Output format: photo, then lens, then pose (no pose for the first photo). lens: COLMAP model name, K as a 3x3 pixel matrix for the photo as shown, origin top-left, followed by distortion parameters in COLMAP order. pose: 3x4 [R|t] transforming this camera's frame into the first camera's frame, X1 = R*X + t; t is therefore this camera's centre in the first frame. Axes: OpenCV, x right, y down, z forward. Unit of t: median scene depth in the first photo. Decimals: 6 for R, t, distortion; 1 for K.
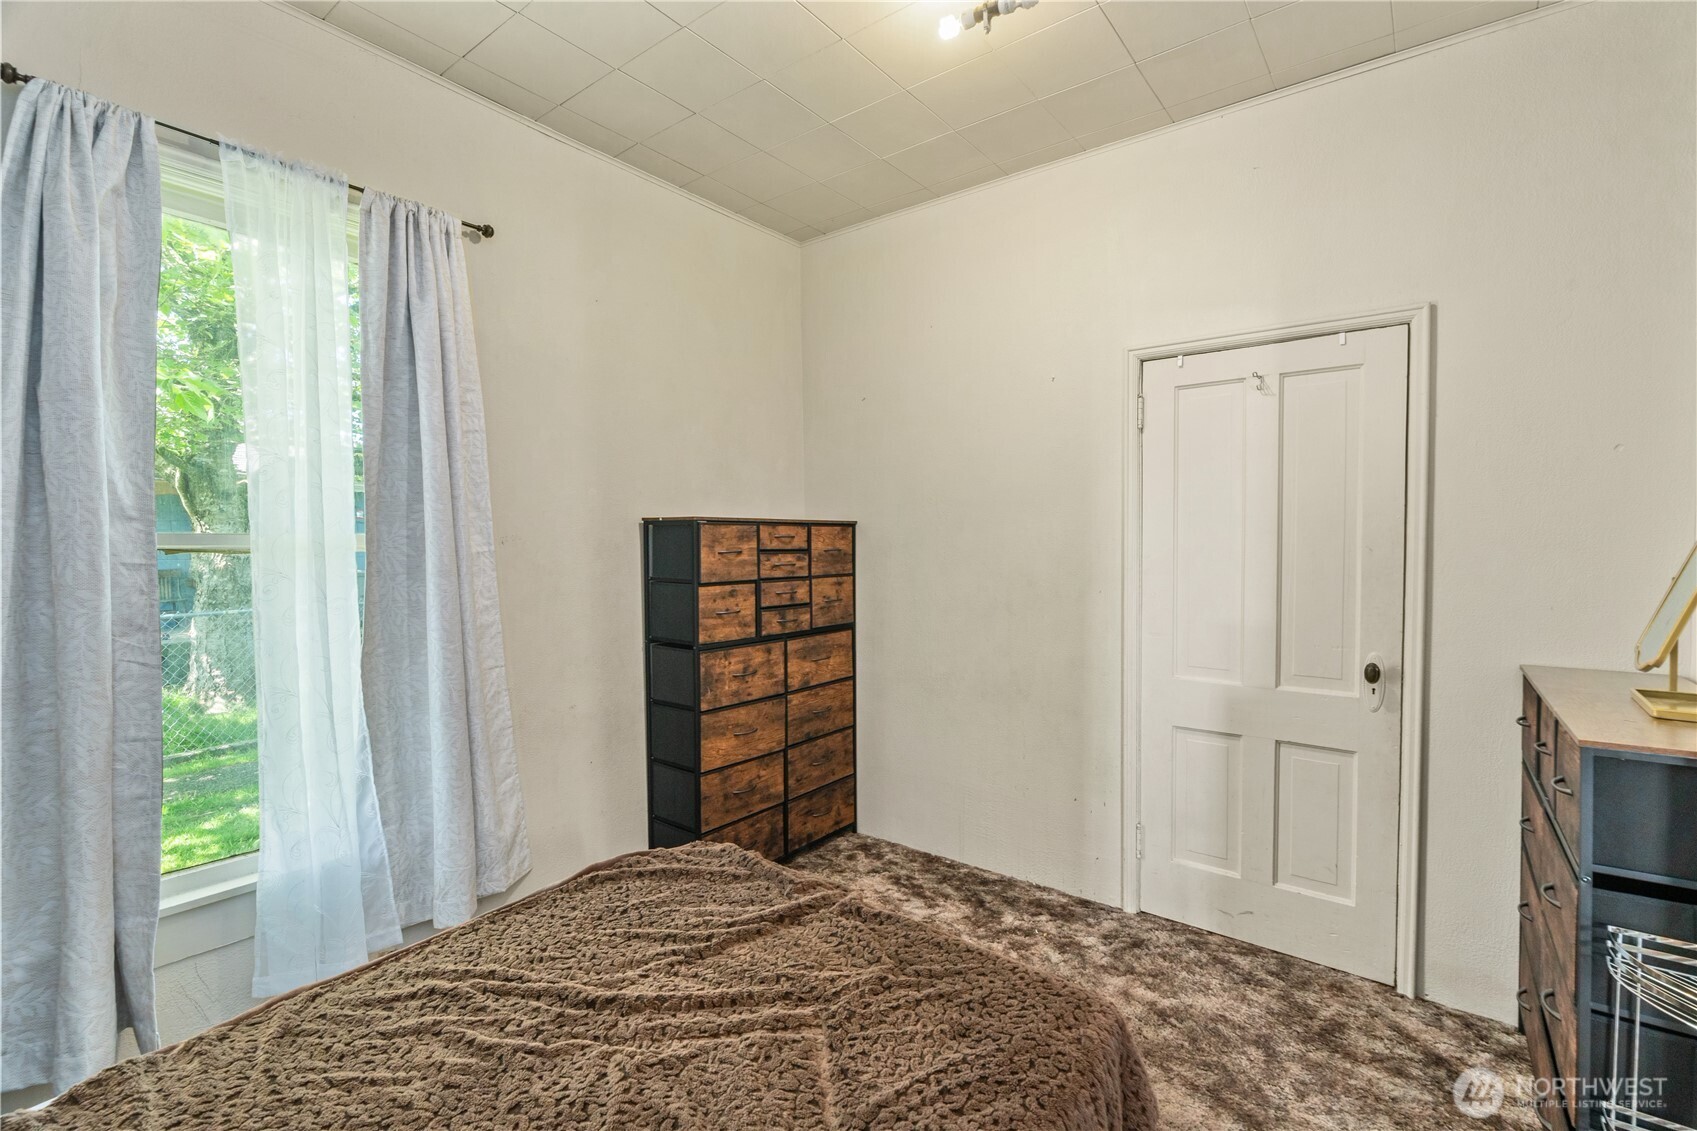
lens RADIAL K [[767.1, 0, 851.3], [0, 767.1, 561.5], [0, 0, 1]] dist [-0.007722, 0.004223]
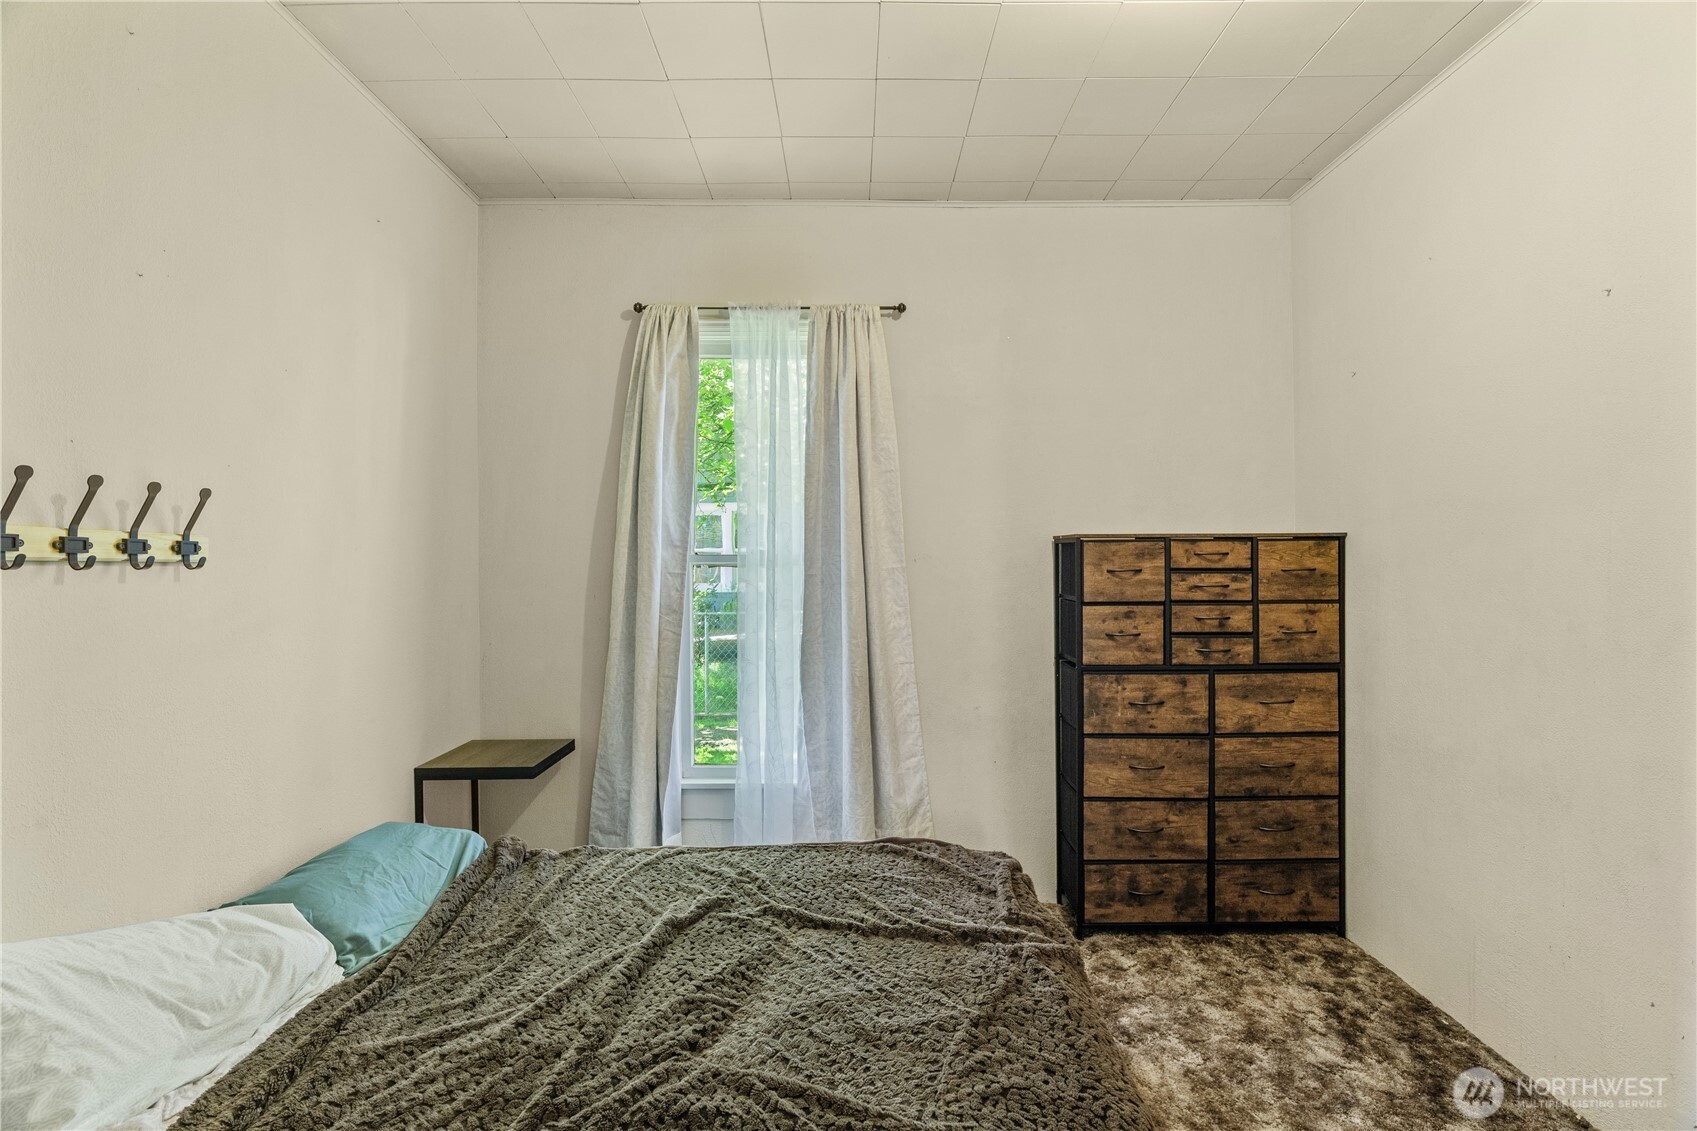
lens RADIAL K [[767.1, 0, 855.0], [0, 767.1, 563.1], [0, 0, 1]] dist [-0.007722, 0.004223]
pose [[0.609704, 0.003508, -0.792621, 0.368523], [-0.019336, 0.999758, -0.010450, -0.004938], [0.792393, 0.021697, 0.609625, 0.157506]]
